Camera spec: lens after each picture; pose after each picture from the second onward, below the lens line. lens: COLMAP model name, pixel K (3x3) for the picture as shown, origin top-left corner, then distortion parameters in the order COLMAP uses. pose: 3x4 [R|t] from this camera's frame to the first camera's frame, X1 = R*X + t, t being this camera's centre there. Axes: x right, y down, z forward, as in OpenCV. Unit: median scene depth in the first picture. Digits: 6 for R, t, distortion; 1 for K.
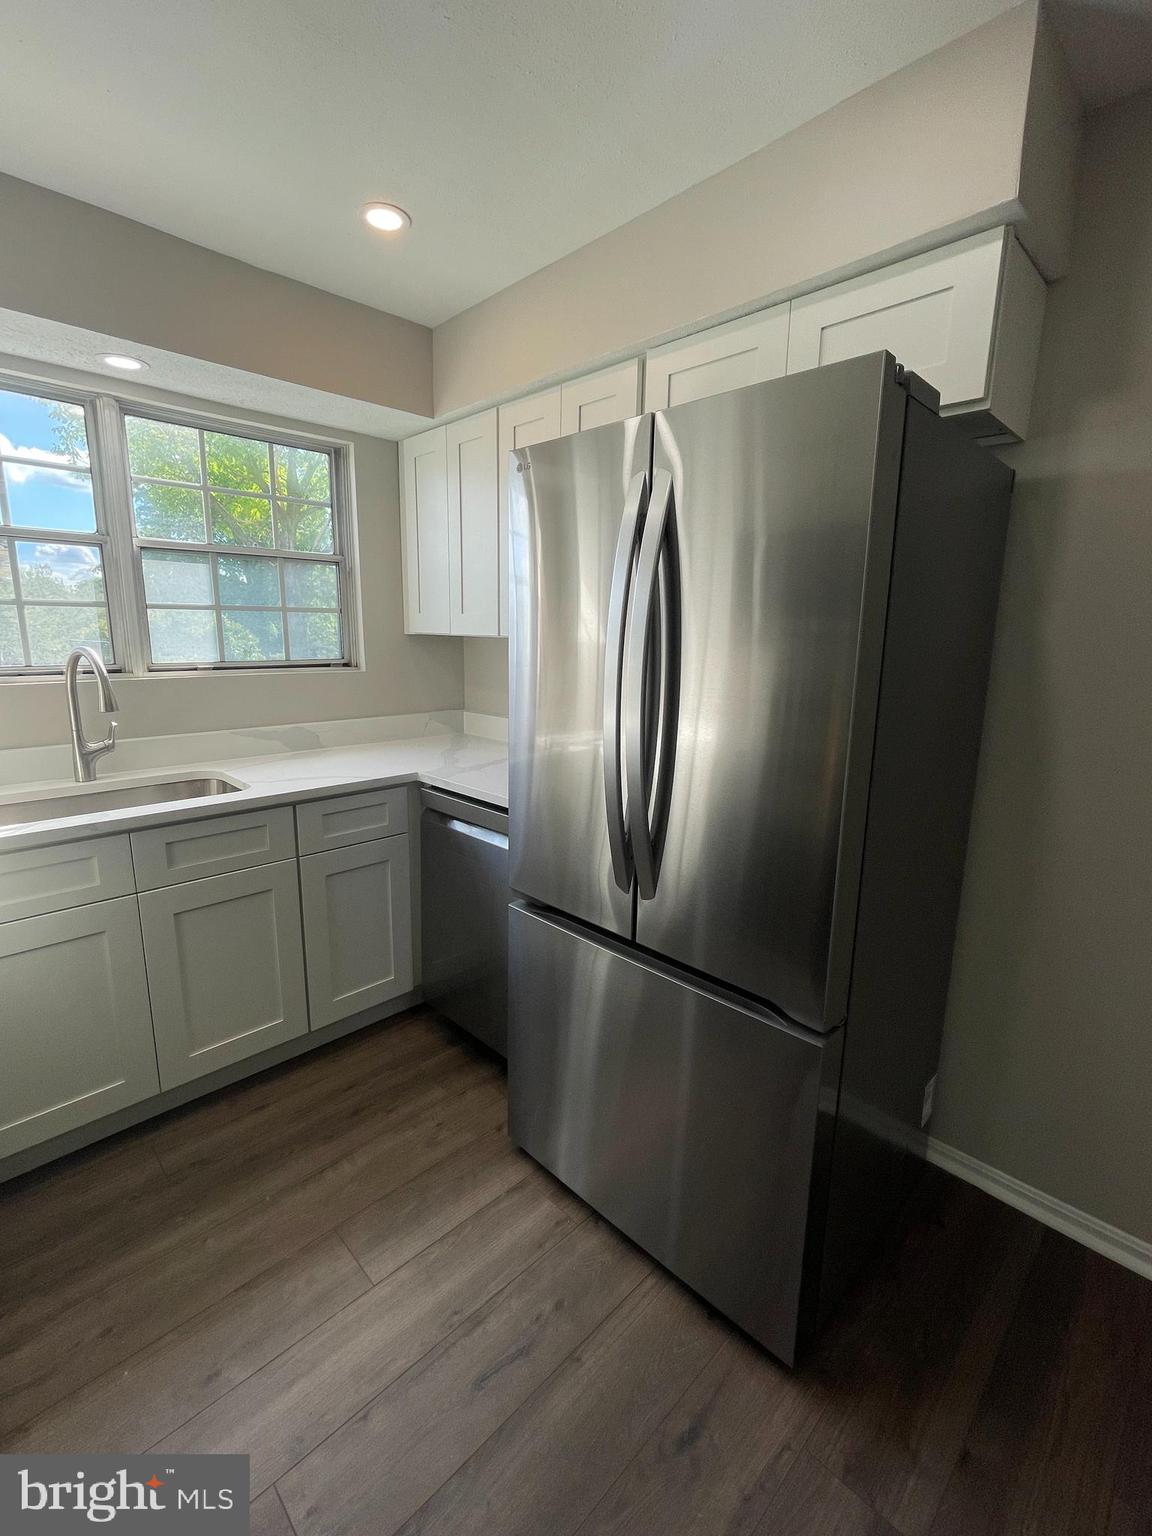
lens RADIAL K [[670.9, 0, 576.0], [0, 670.9, 768.0], [0, 0, 1]] dist [-0.000212, -0.000019]
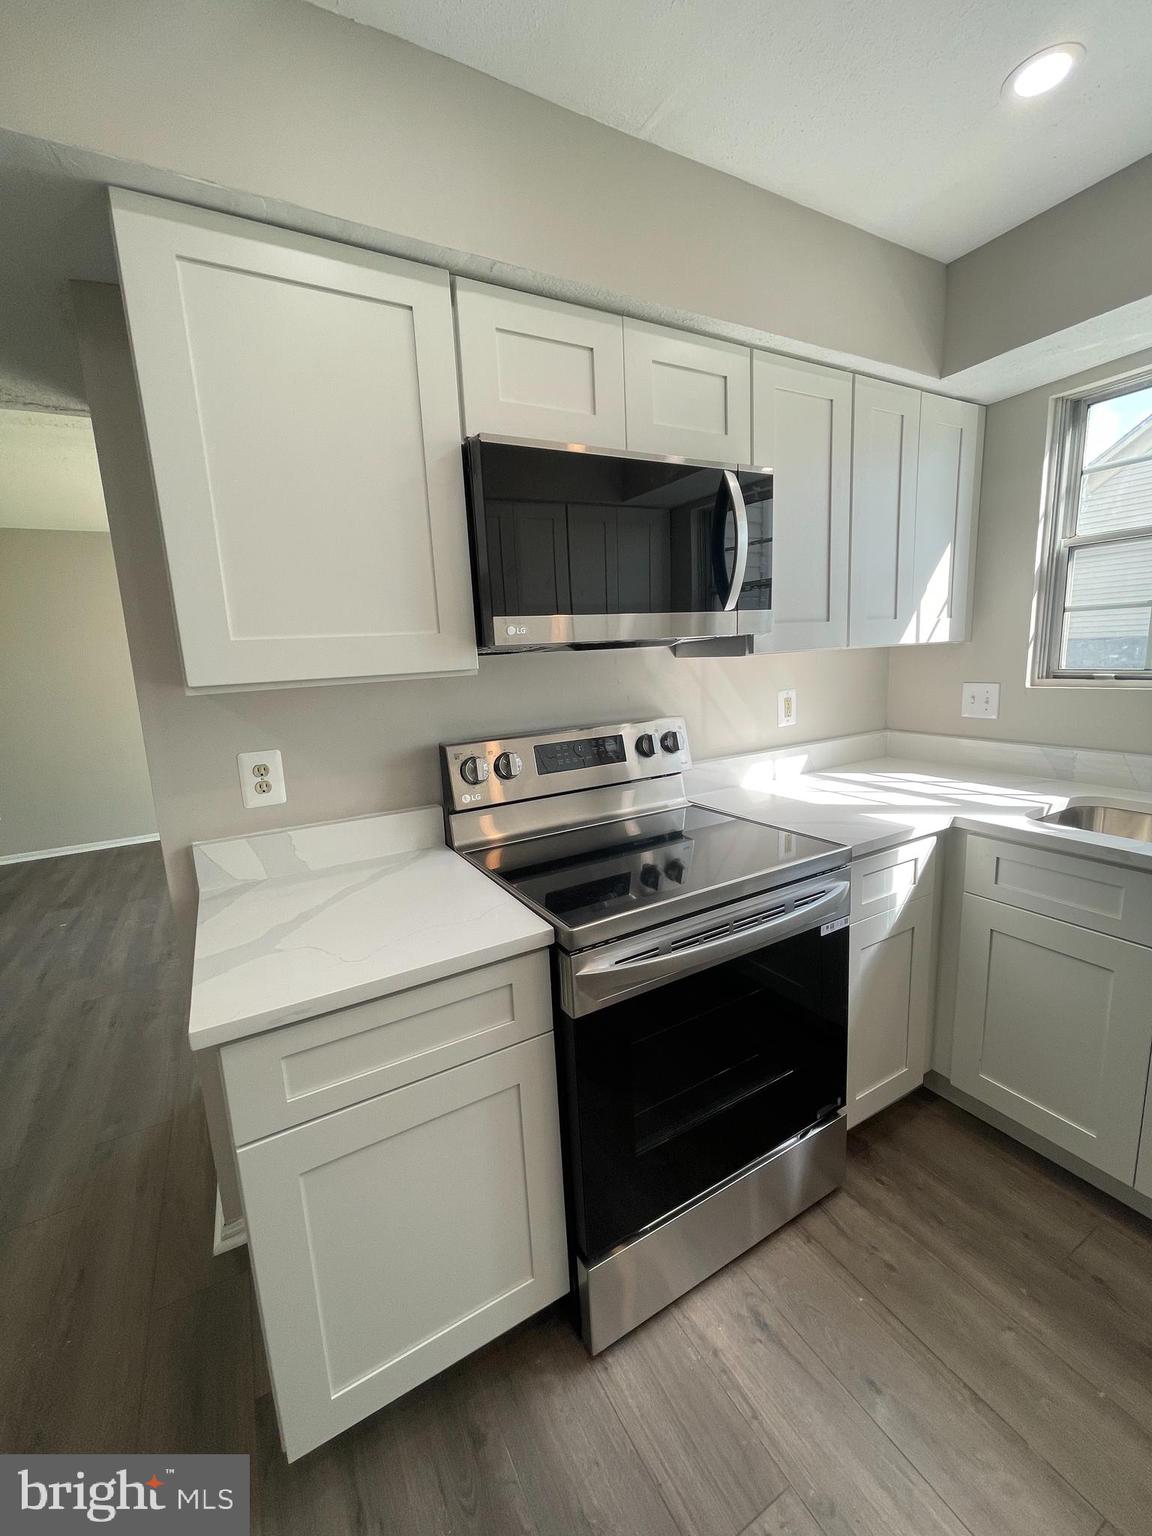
lens RADIAL K [[619.9, 0, 586.9], [0, 619.9, 755.2], [0, 0, 1]] dist [0.000837, -0.000578]
pose [[-0.243127, 0.154479, -0.957615, 0.356337], [-0.167281, 0.965768, 0.198265, -0.134295], [0.955461, 0.208394, -0.208963, 0.690015]]
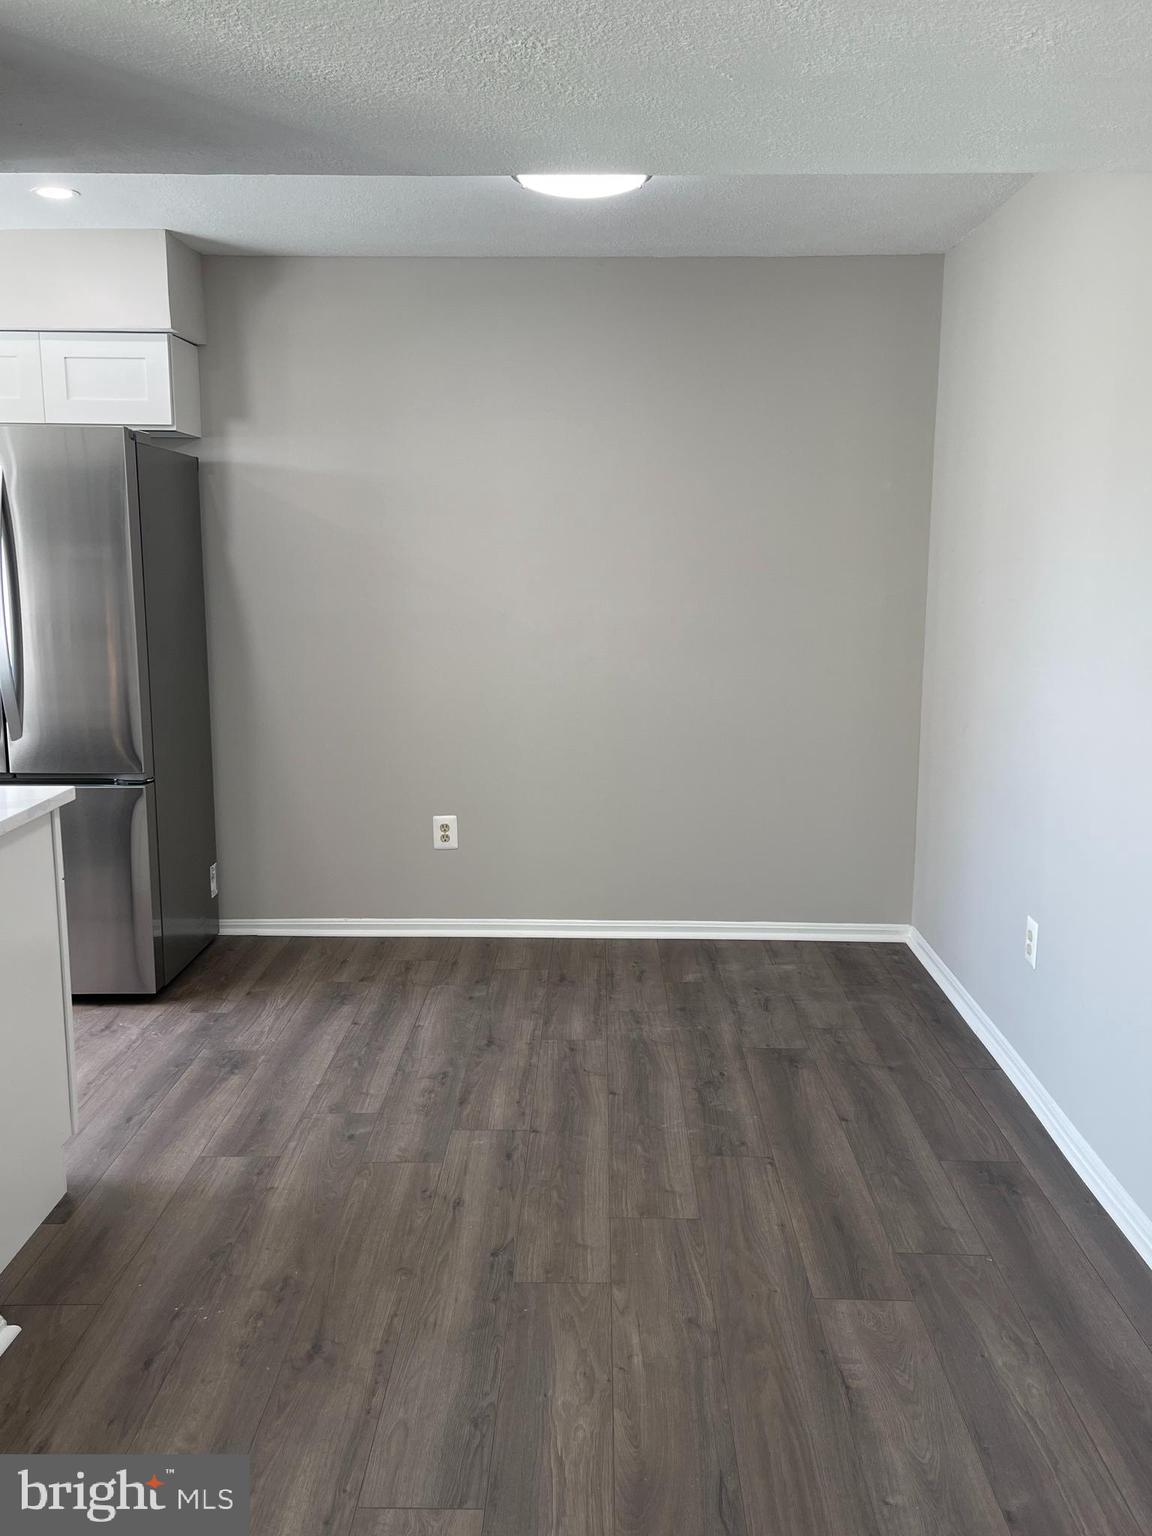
lens RADIAL K [[1315.6, 0, 576.0], [0, 1315.6, 768.0], [0, 0, 1]] dist [-0.003070, -0.001996]
pose [[0.713944, -0.128414, 0.688327, -0.598639], [0.142068, 0.989158, 0.037182, 0.192460], [-0.685639, 0.071243, 0.724447, -1.148781]]
